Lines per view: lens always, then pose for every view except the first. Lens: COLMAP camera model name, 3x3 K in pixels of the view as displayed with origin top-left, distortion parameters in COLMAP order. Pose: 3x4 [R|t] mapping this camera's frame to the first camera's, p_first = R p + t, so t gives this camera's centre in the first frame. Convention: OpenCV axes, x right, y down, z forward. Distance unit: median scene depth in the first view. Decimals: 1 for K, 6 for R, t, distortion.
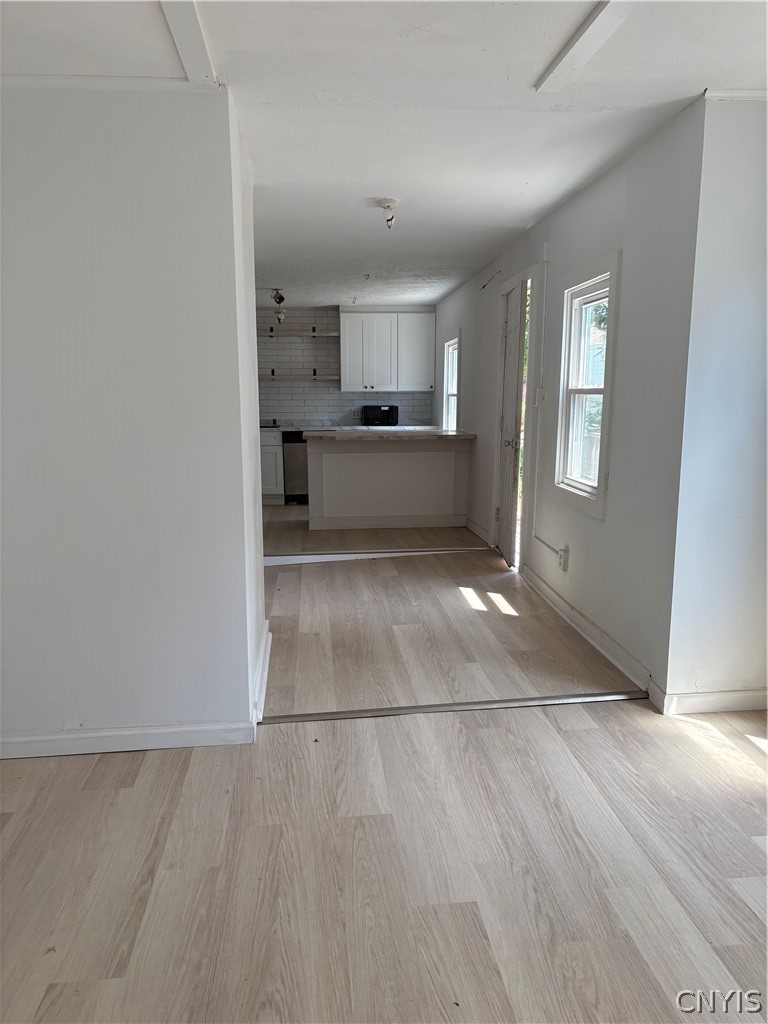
lens RADIAL K [[769.9, 0, 380.1], [0, 769.9, 536.5], [0, 0, 1]] dist [0.050396, -0.054114]
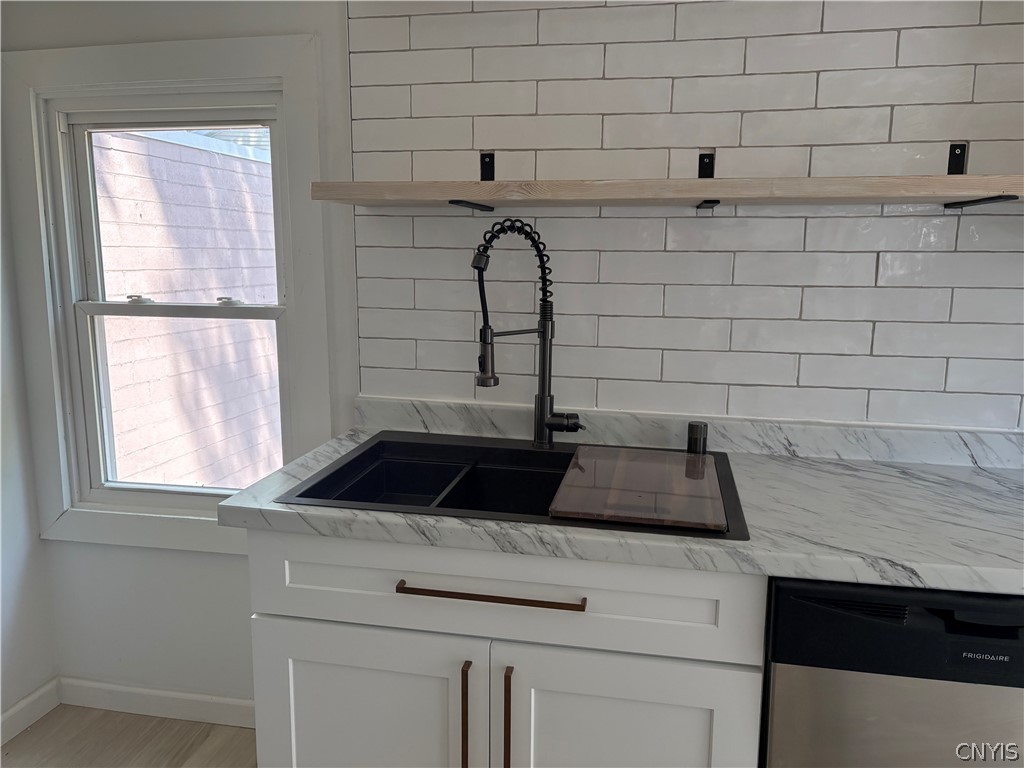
lens RADIAL K [[769.9, 0, 518.2], [0, 769.9, 379.9], [0, 0, 1]] dist [0.050396, -0.054114]
pose [[0.954856, 0.059320, -0.291086, -0.126442], [-0.065352, 0.997801, -0.011034, -0.159822], [0.289791, 0.029559, 0.956633, 0.824184]]
